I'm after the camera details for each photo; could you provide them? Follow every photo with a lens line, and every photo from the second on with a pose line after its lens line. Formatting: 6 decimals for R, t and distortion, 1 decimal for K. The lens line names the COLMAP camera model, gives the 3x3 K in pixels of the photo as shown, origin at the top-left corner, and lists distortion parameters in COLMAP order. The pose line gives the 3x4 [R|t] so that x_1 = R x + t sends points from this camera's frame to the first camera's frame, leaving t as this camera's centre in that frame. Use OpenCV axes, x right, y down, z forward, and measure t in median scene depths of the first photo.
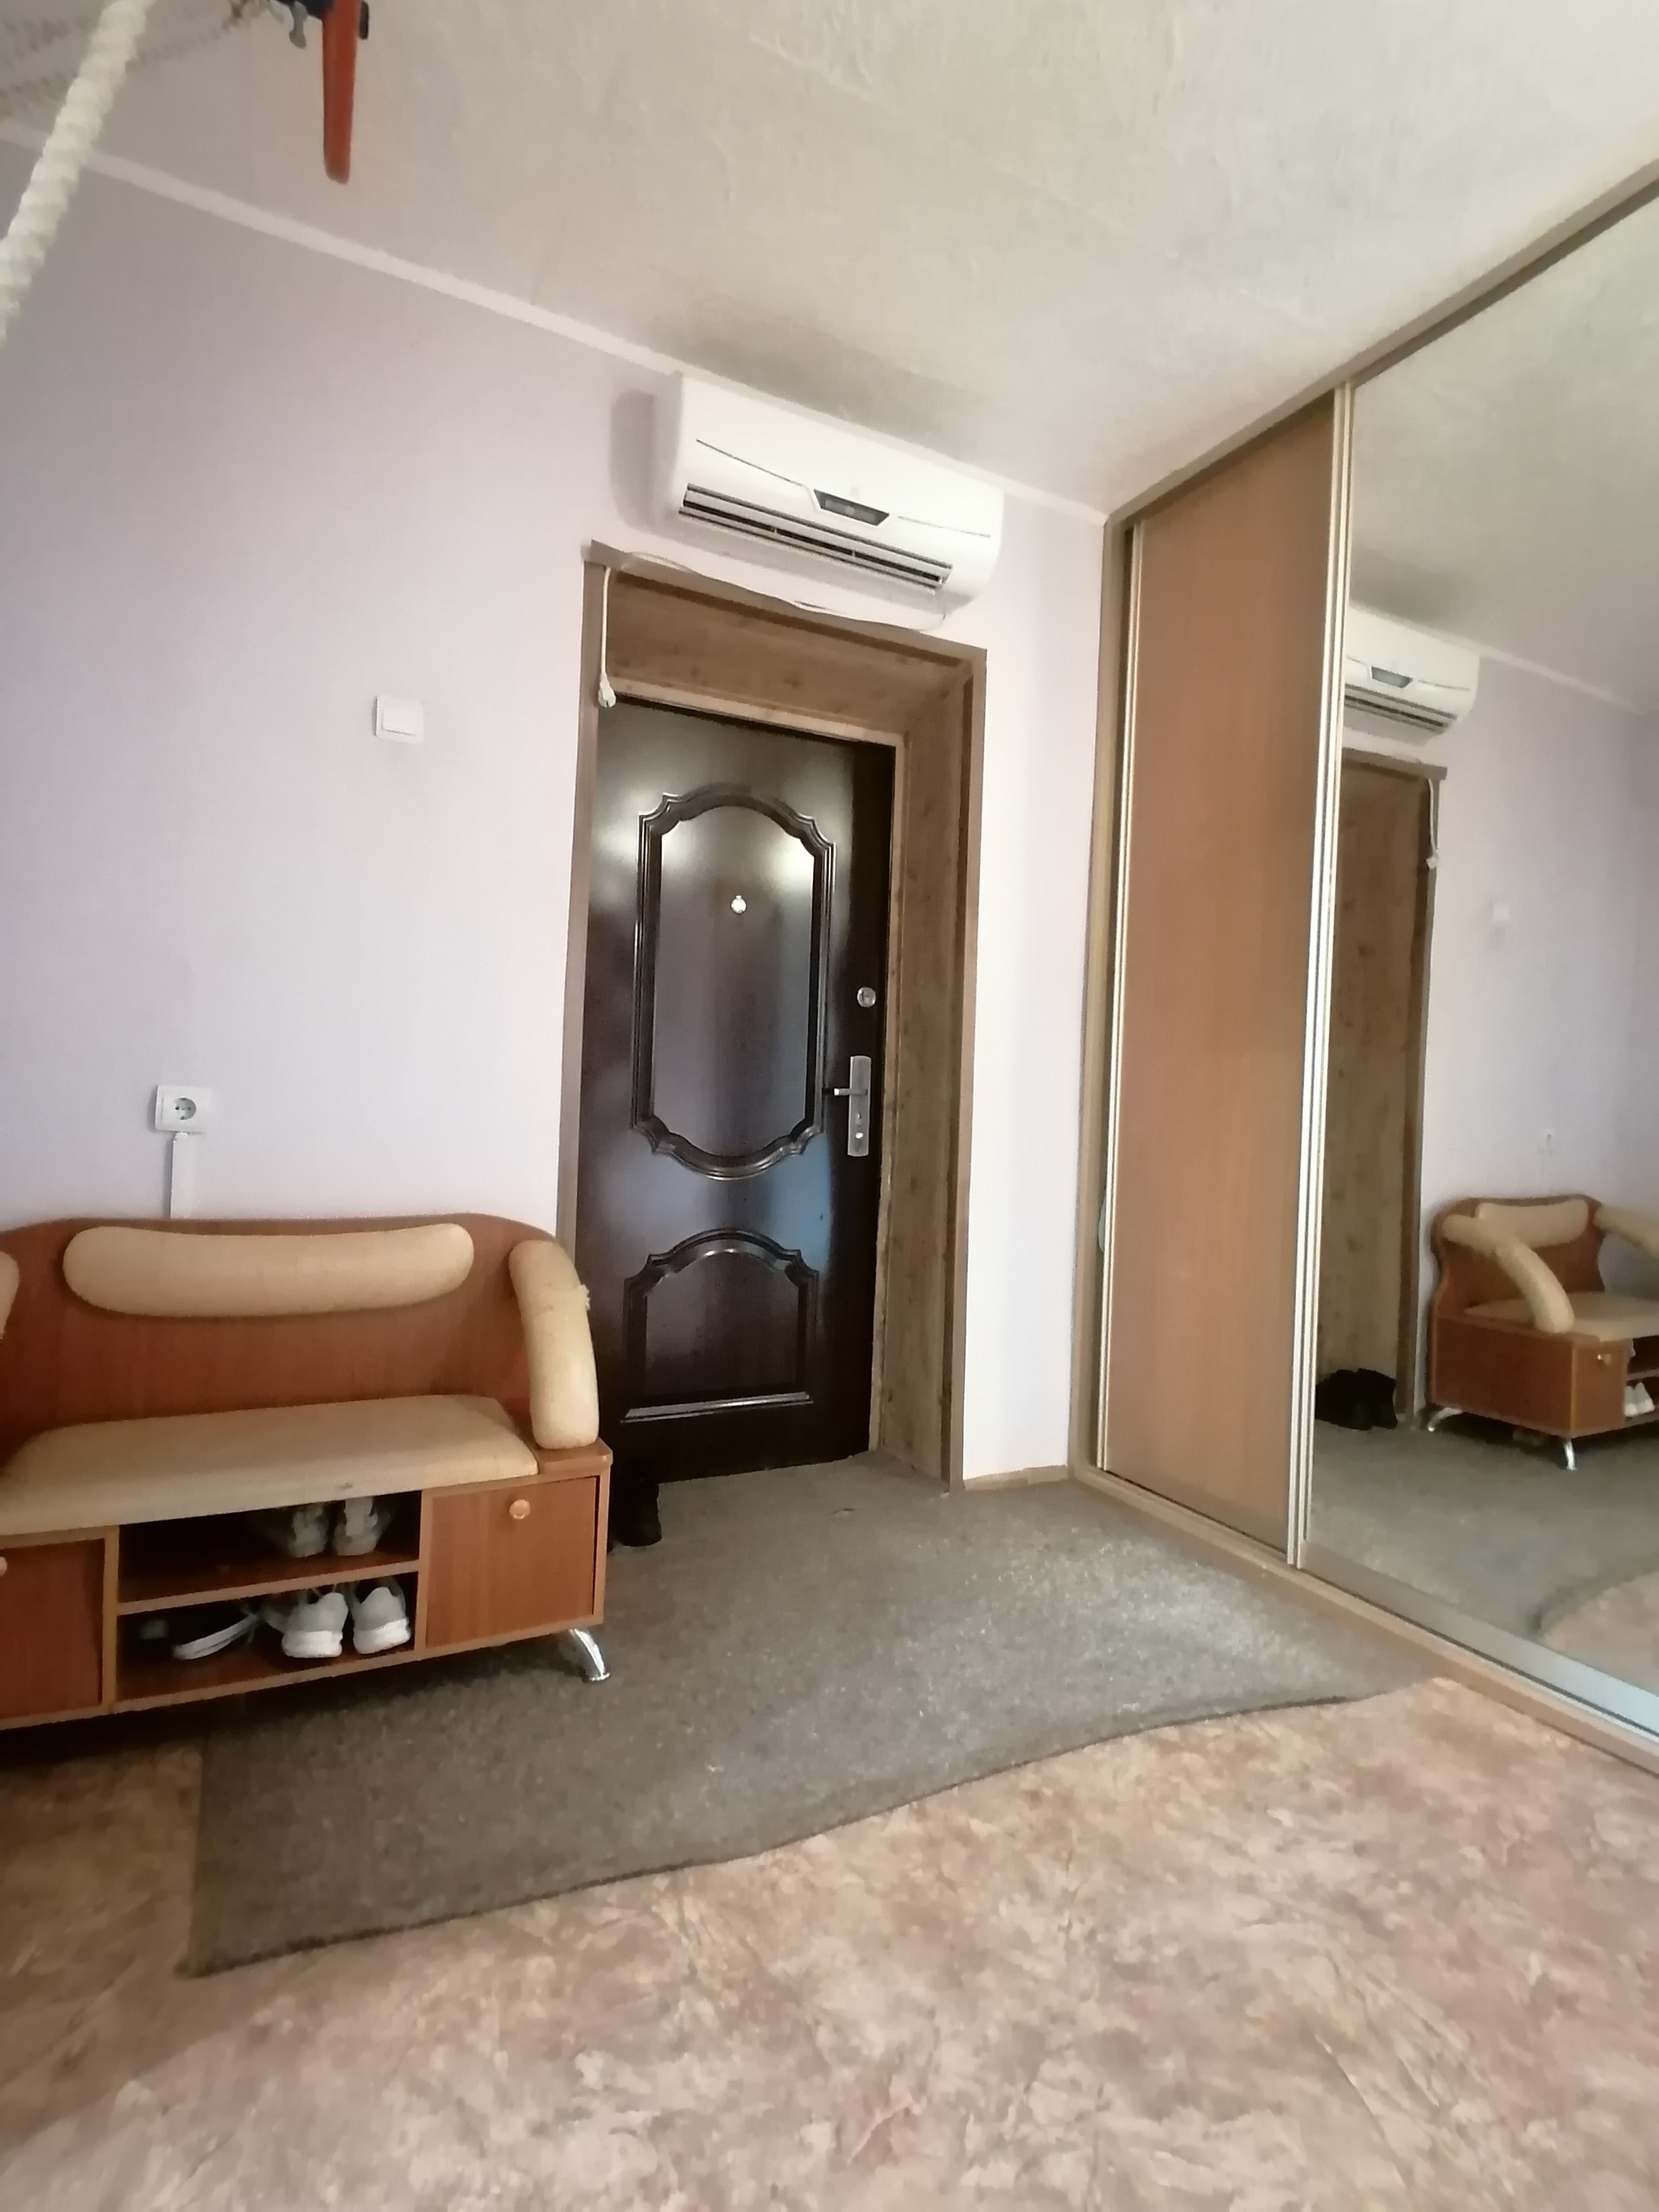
lens RADIAL K [[1098.7, 0, 820.0], [0, 1098.7, 1109.7], [0, 0, 1]] dist [0.041805, -0.034334]
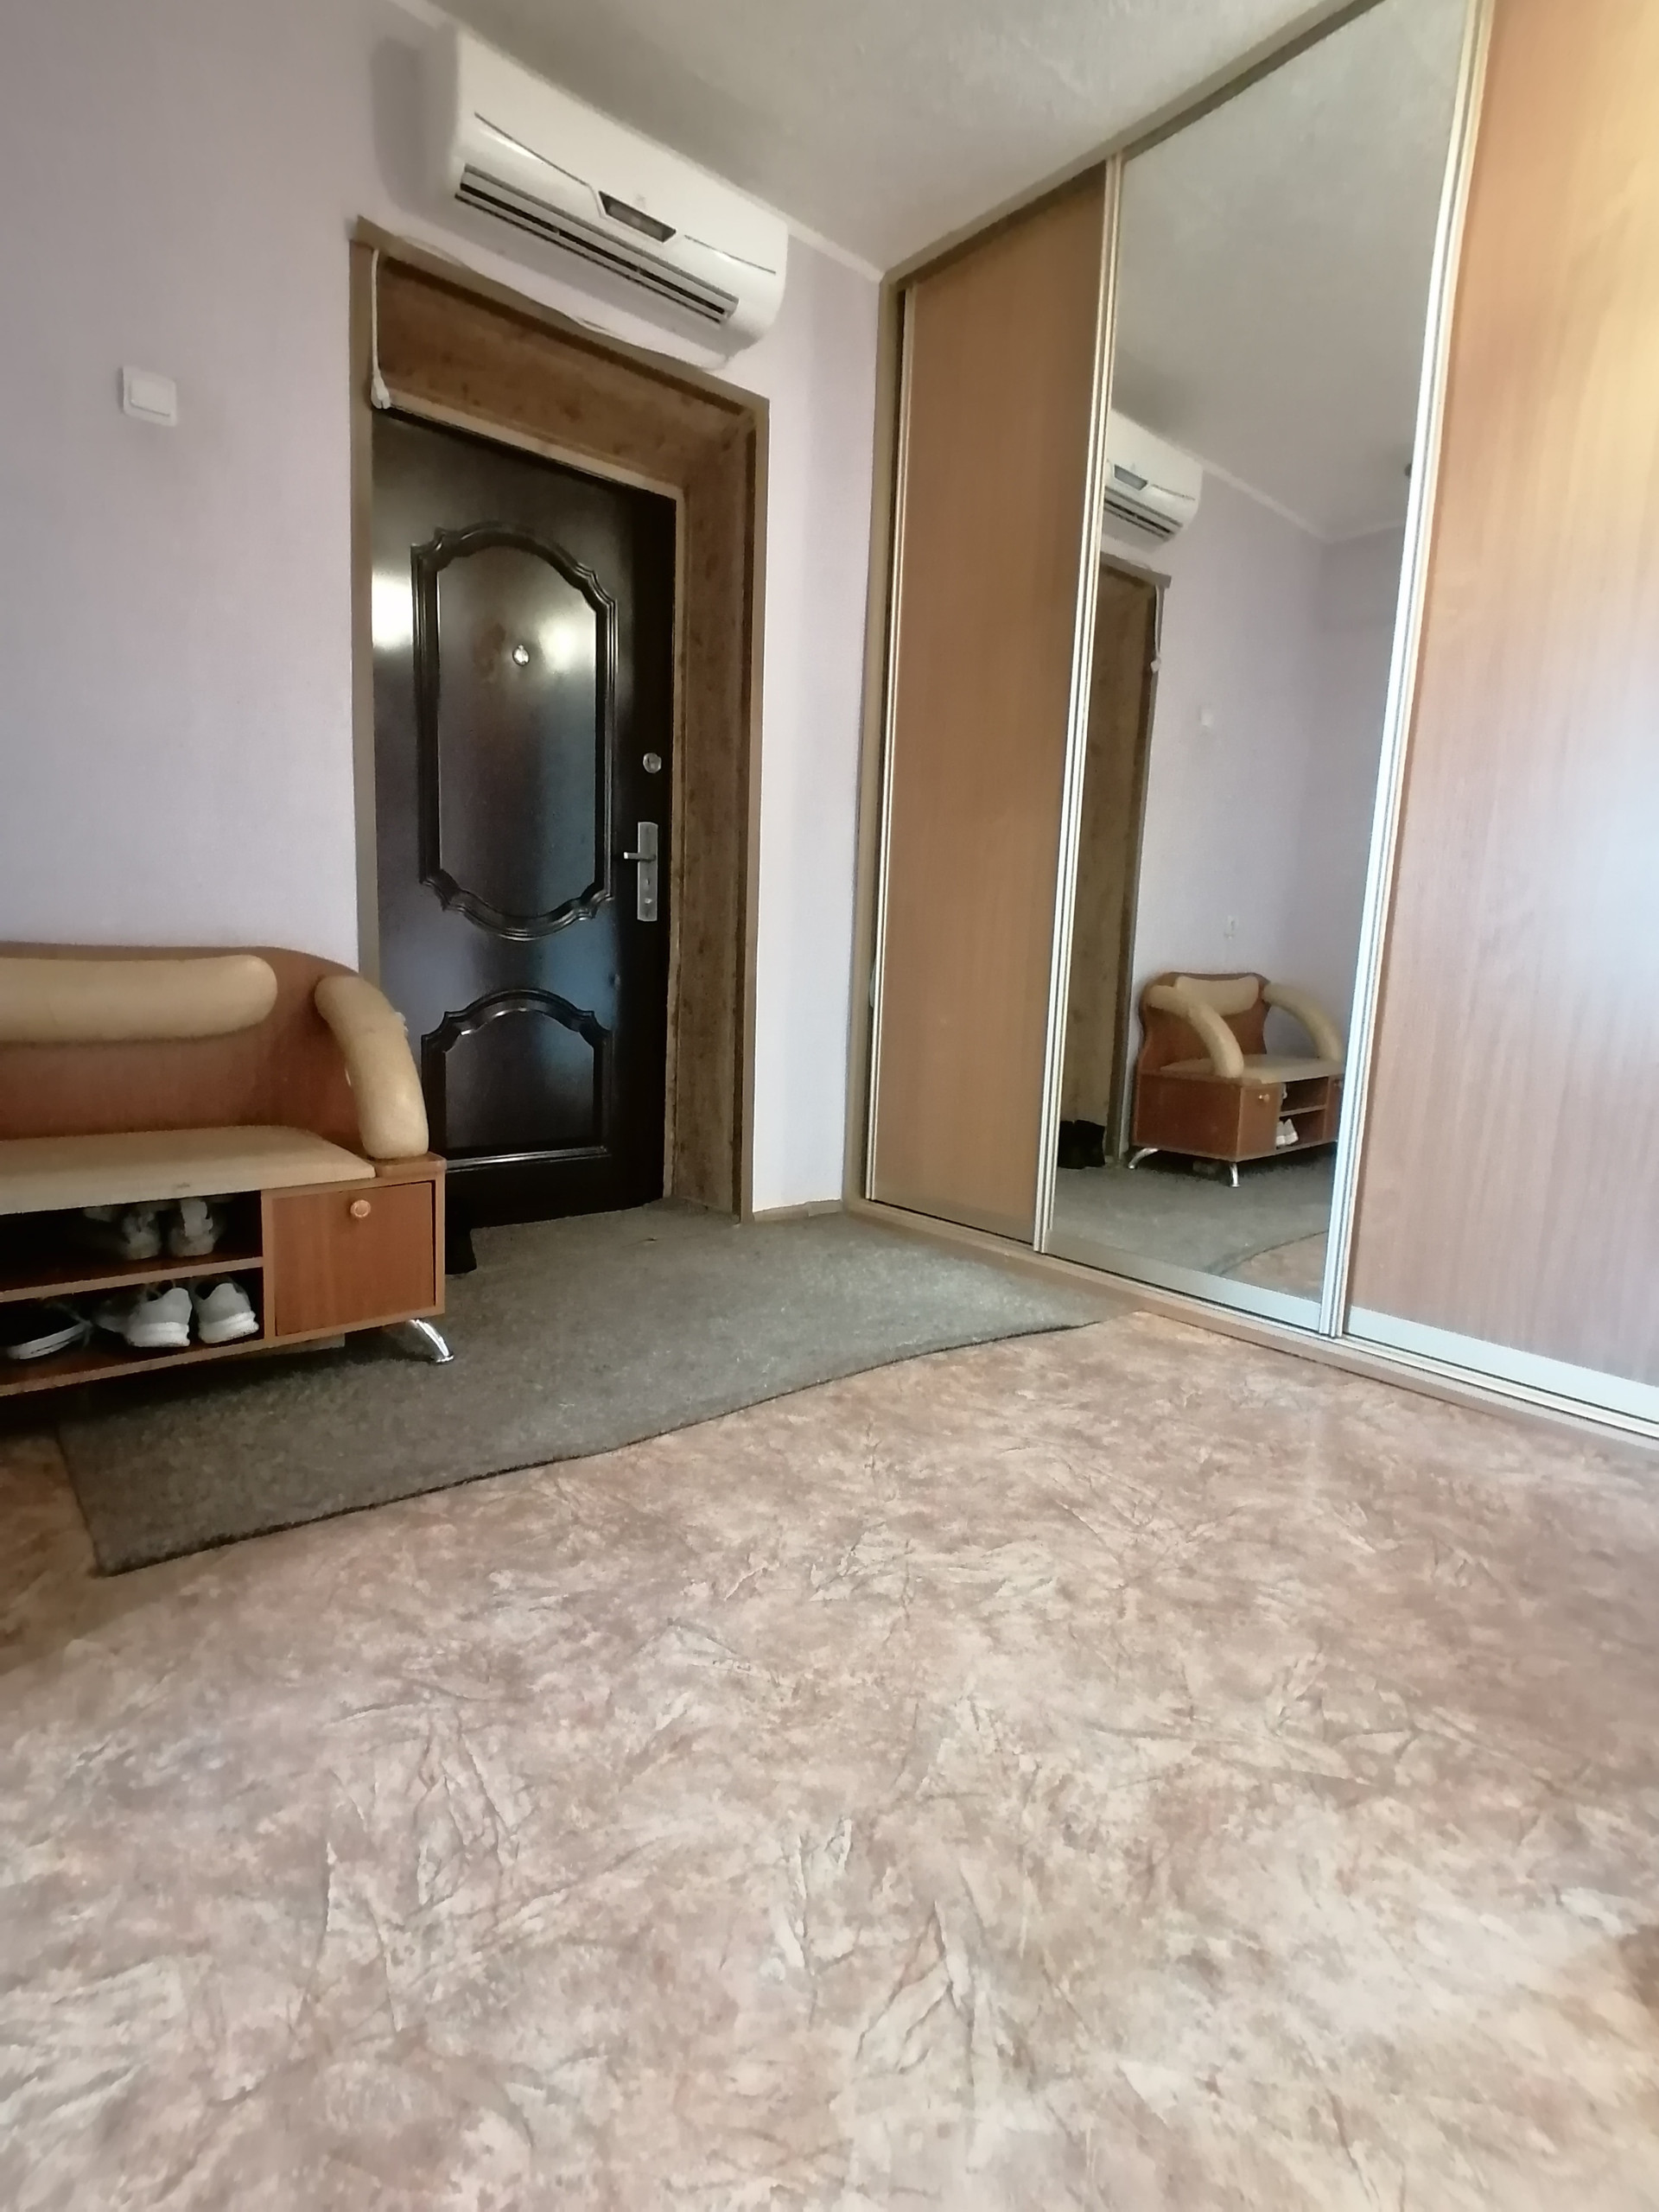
lens RADIAL K [[1098.7, 0, 820.0], [0, 1098.7, 1109.7], [0, 0, 1]] dist [0.041805, -0.034334]
pose [[0.973515, -0.032114, 0.226356, -0.071185], [-0.000376, 0.989859, 0.142055, 0.104716], [-0.228622, -0.138378, 0.963630, -0.093524]]
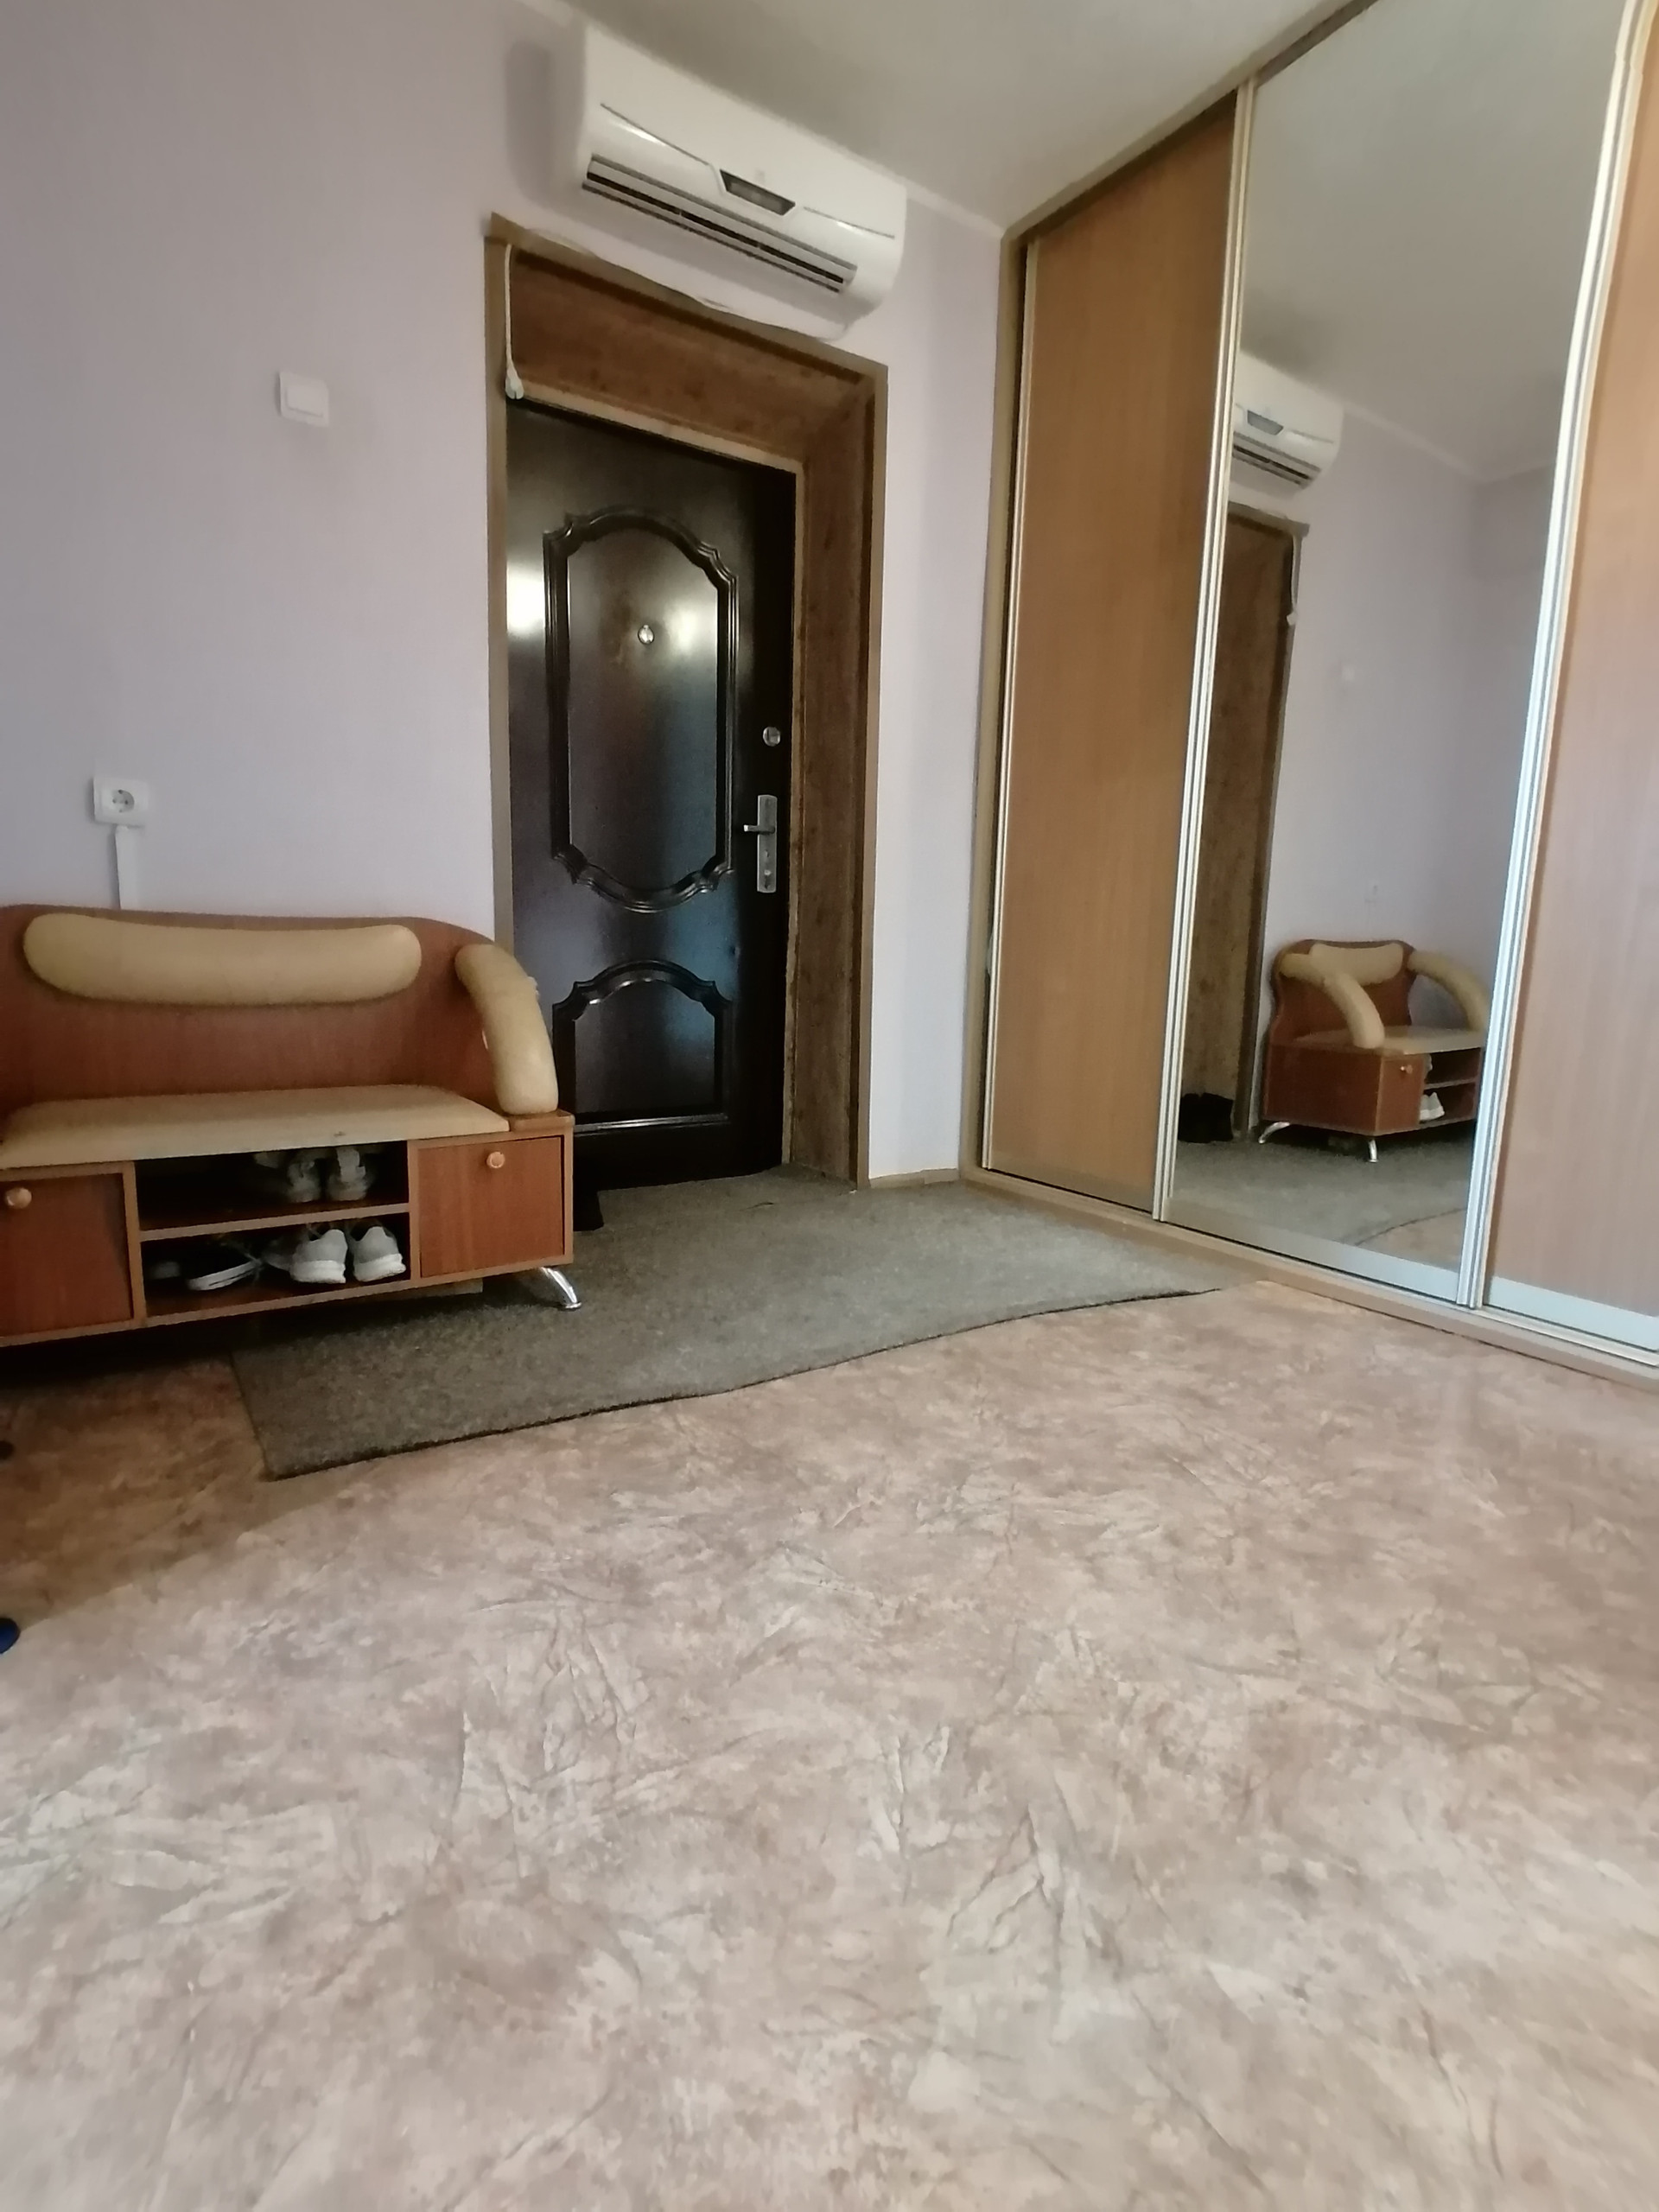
lens RADIAL K [[1098.7, 0, 820.0], [0, 1098.7, 1109.7], [0, 0, 1]] dist [0.041805, -0.034334]
pose [[0.992778, -0.031179, 0.115842, -0.065147], [0.013017, 0.987931, 0.154348, 0.127014], [-0.119257, -0.151725, 0.981202, -0.114984]]
